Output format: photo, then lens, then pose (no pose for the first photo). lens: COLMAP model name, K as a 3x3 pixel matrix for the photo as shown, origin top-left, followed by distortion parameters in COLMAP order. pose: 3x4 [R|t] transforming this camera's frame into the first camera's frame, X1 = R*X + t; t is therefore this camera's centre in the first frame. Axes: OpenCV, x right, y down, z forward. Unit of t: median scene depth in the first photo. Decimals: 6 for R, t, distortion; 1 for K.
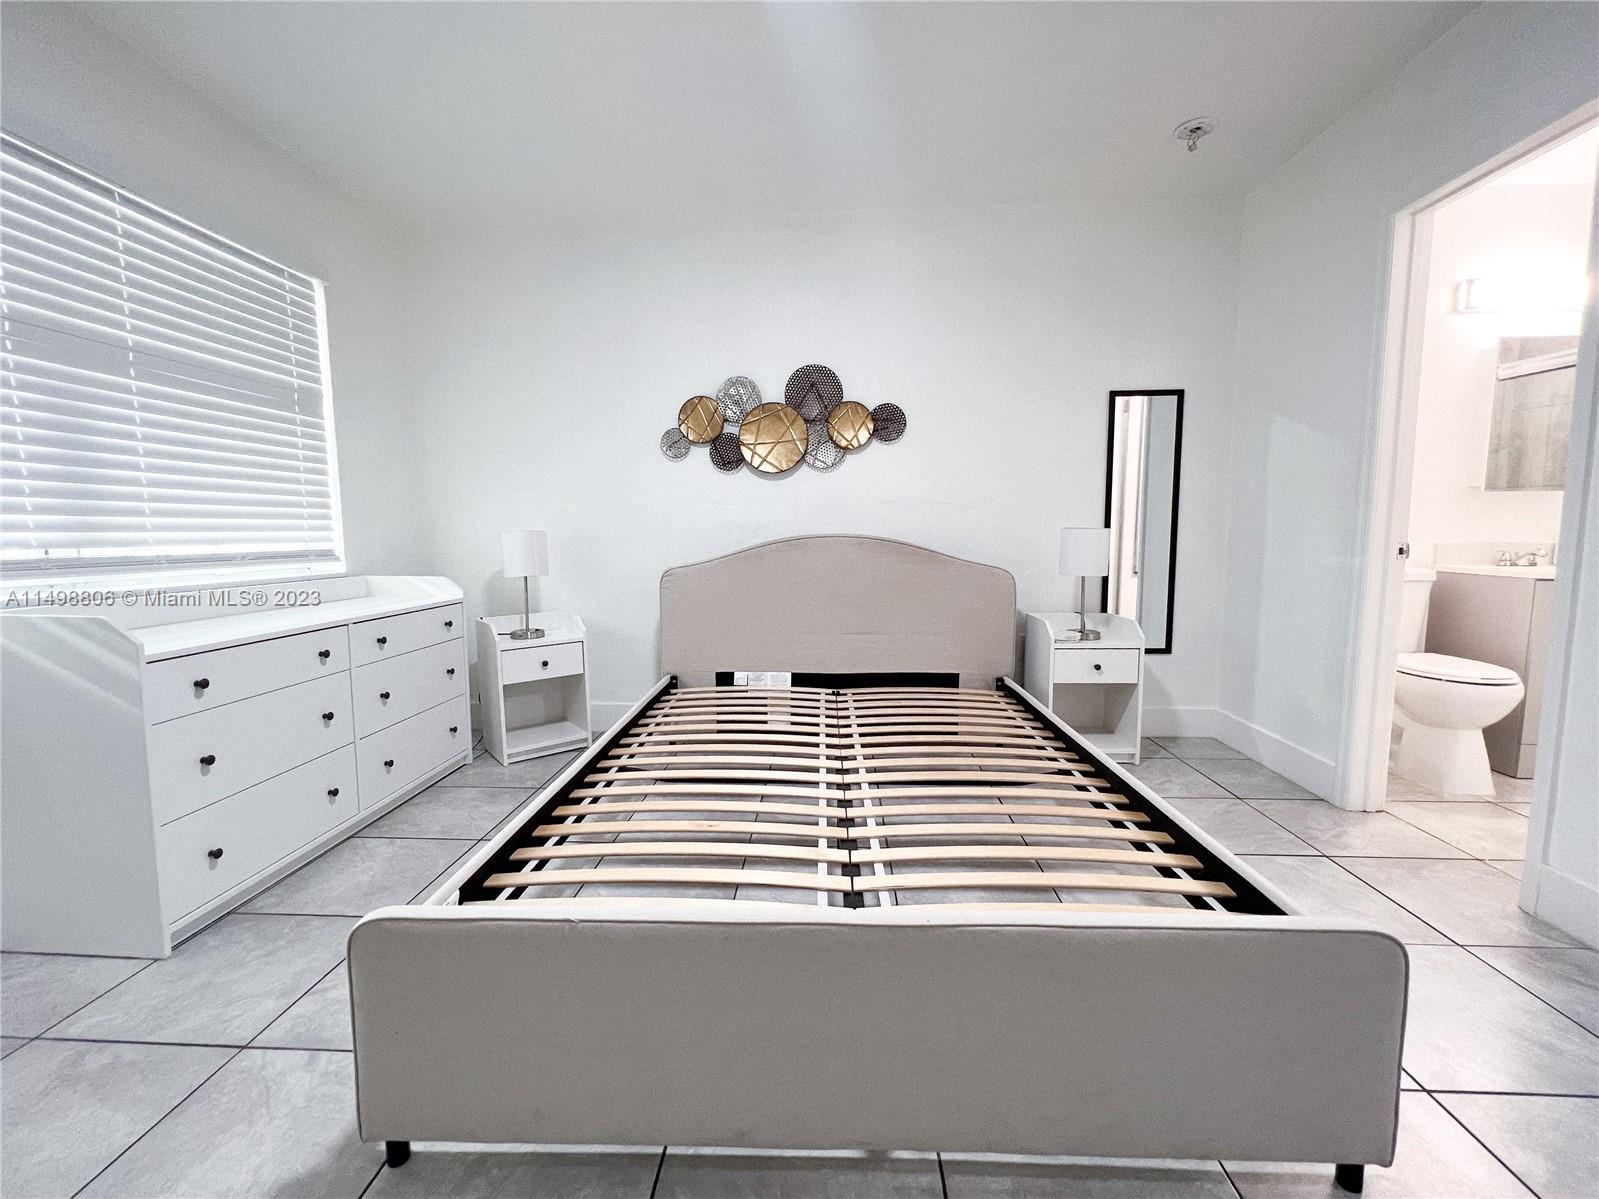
lens RADIAL K [[669.6, 0, 799.5], [0, 669.6, 599.5], [0, 0, 1]] dist [-0.002301, -0.000131]
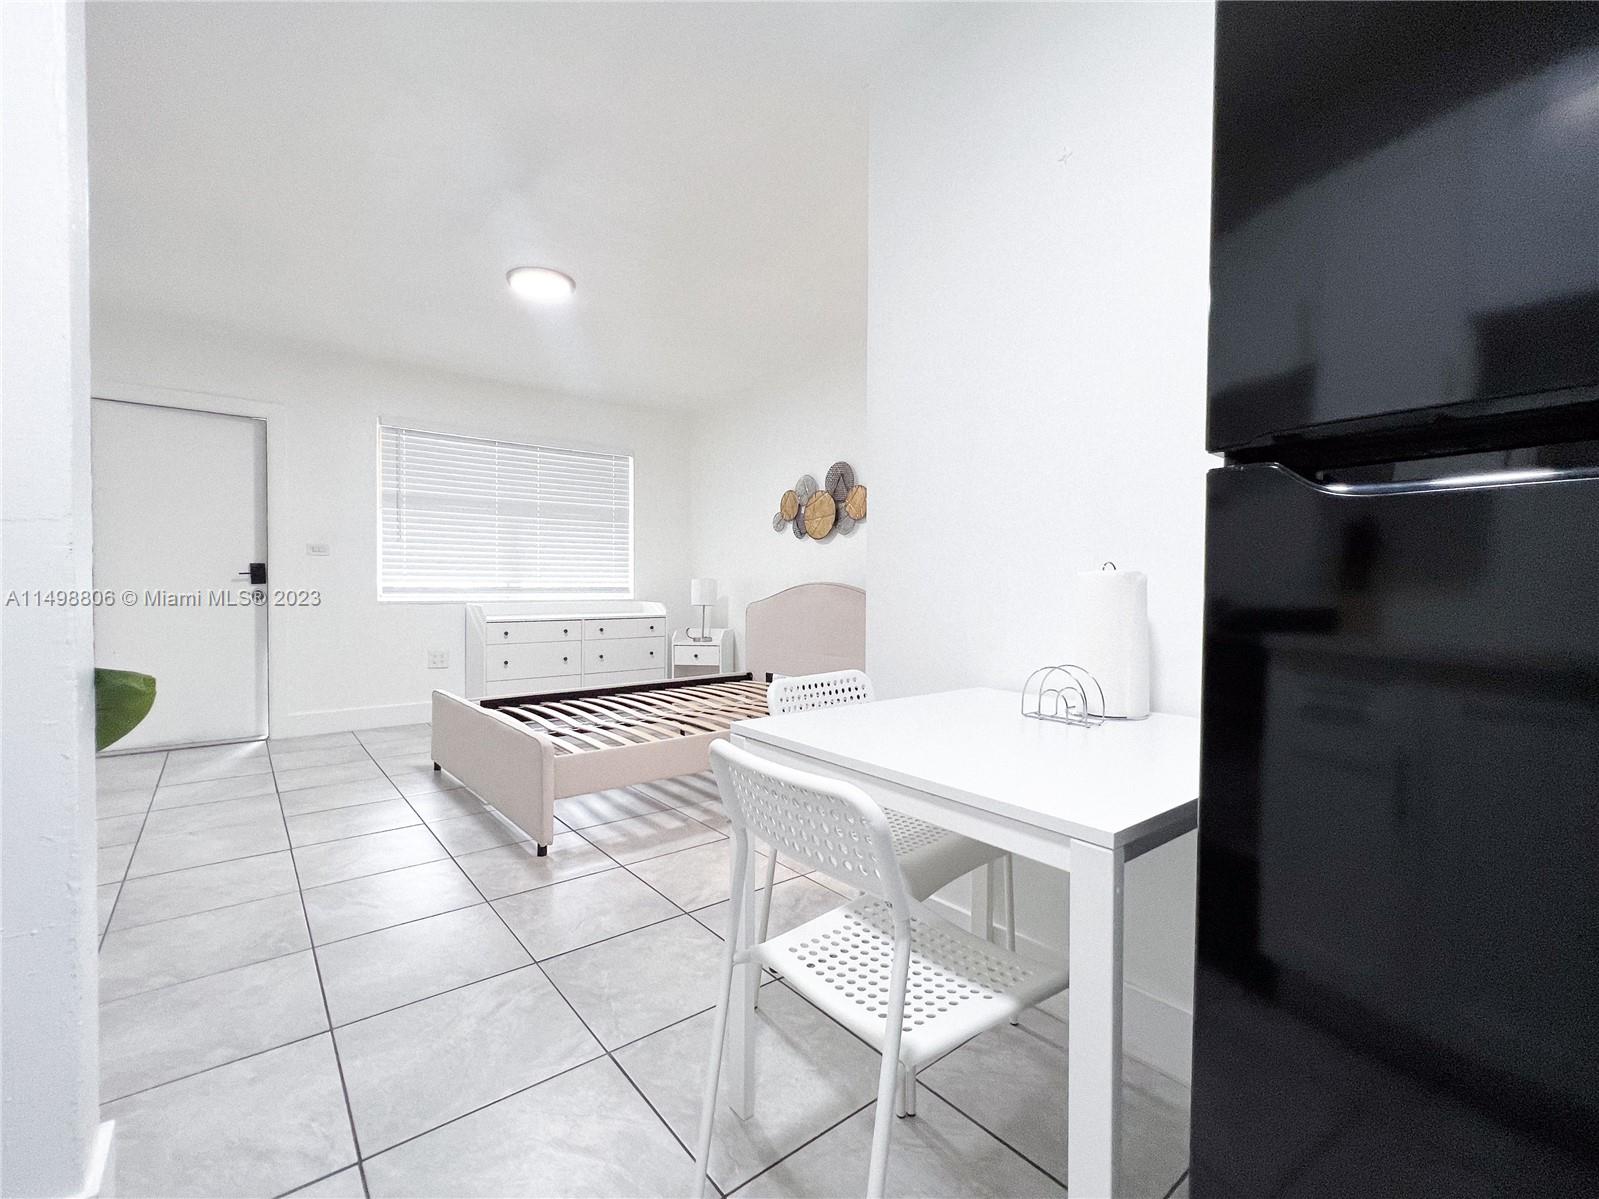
lens RADIAL K [[704.7, 0, 799.5], [0, 704.7, 599.5], [0, 0, 1]] dist [-0.003548, -0.000060]
pose [[0.670686, 0.028213, -0.741205, 1.126974], [-0.084849, 0.995635, -0.038880, 0.000013], [0.736872, 0.088967, 0.670152, -0.024960]]
